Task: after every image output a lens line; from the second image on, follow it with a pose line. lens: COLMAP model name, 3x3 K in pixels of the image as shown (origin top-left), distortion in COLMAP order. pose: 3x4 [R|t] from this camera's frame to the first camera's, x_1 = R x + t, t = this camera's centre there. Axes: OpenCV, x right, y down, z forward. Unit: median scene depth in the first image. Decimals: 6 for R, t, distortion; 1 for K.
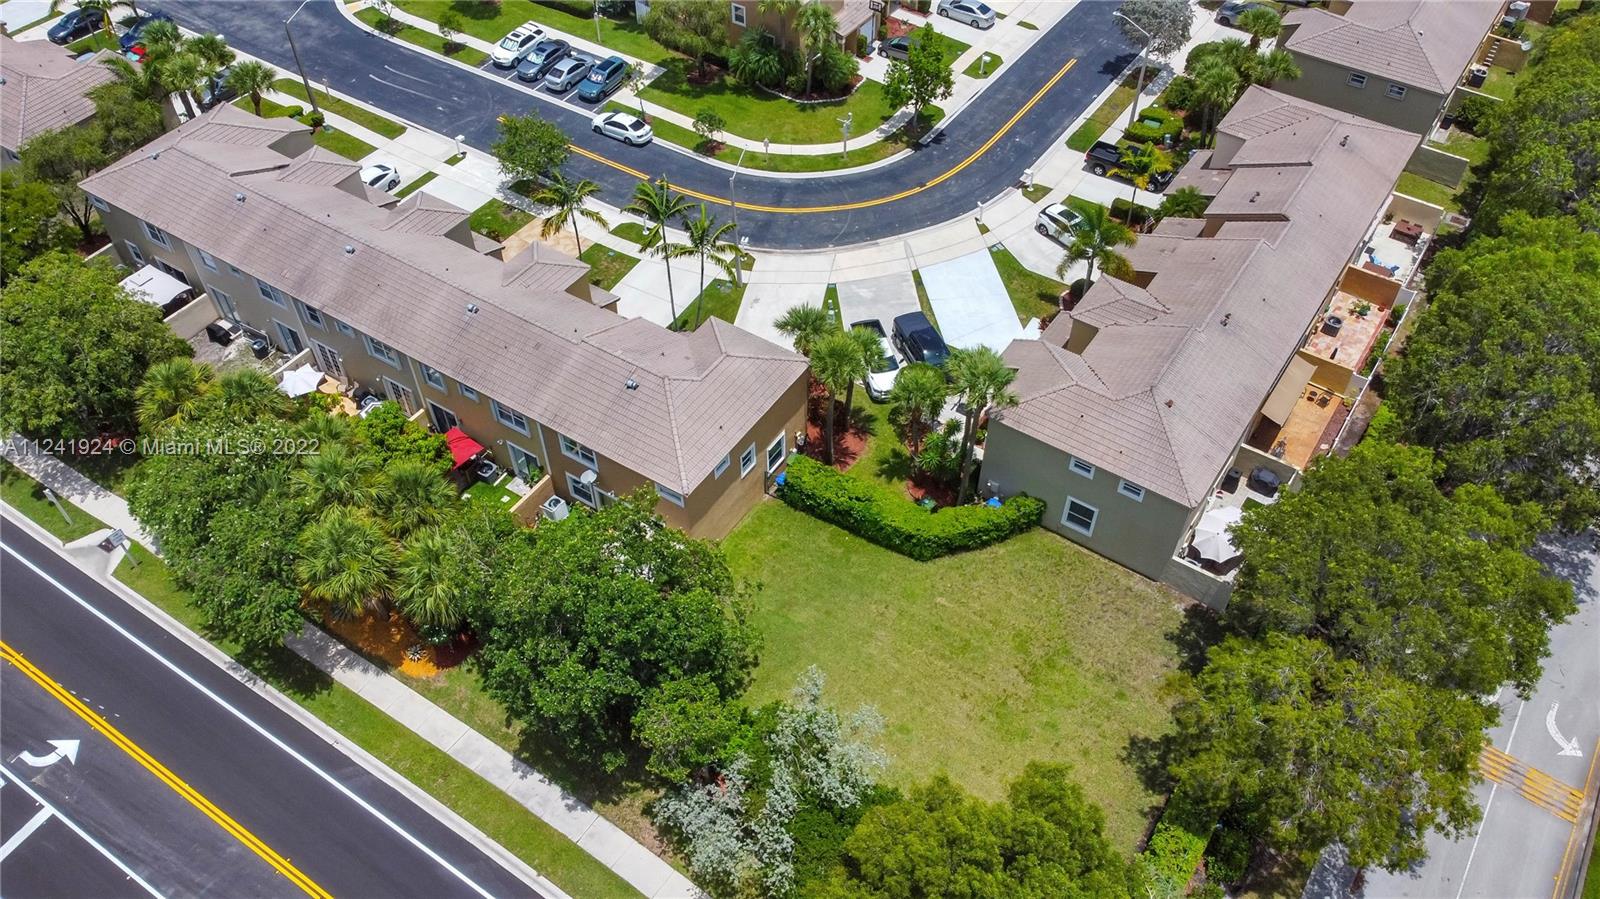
lens RADIAL K [[1226.4, 0, 800.0], [0, 1226.4, 449.5], [0, 0, 1]] dist [-0.004855, -0.006780]
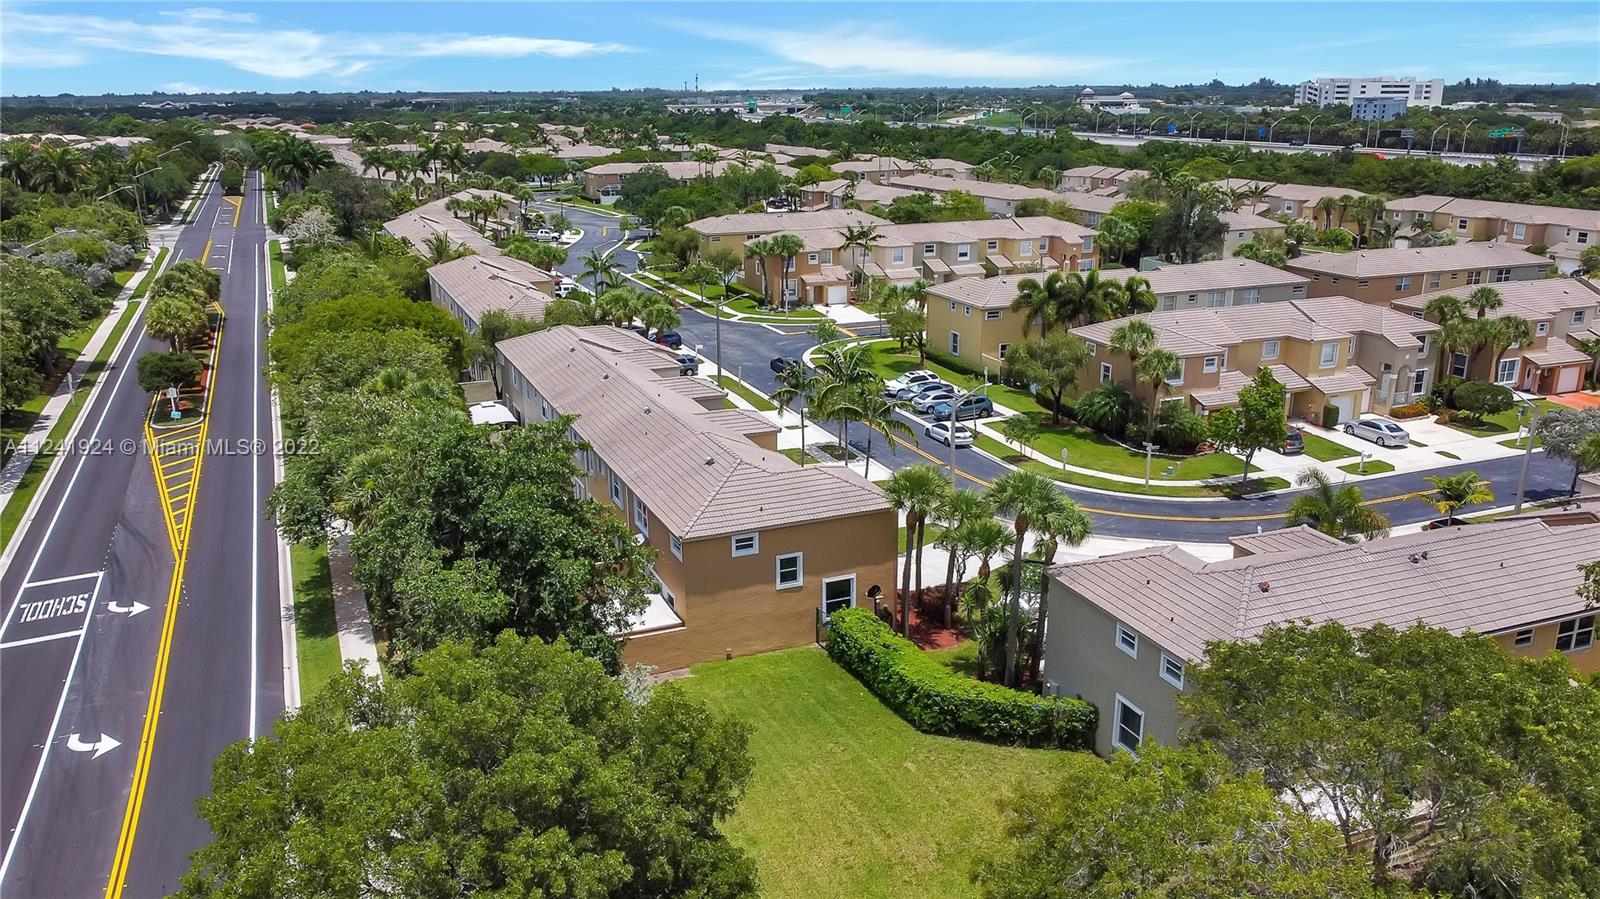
lens RADIAL K [[1209.8, 0, 800.0], [0, 1209.8, 449.5], [0, 0, 1]] dist [-0.002649, -0.009886]
pose [[0.830157, 0.157664, -0.534773, 0.409017], [-0.407261, 0.826551, -0.388525, 0.266571], [0.380761, 0.540328, 0.750378, 0.281151]]
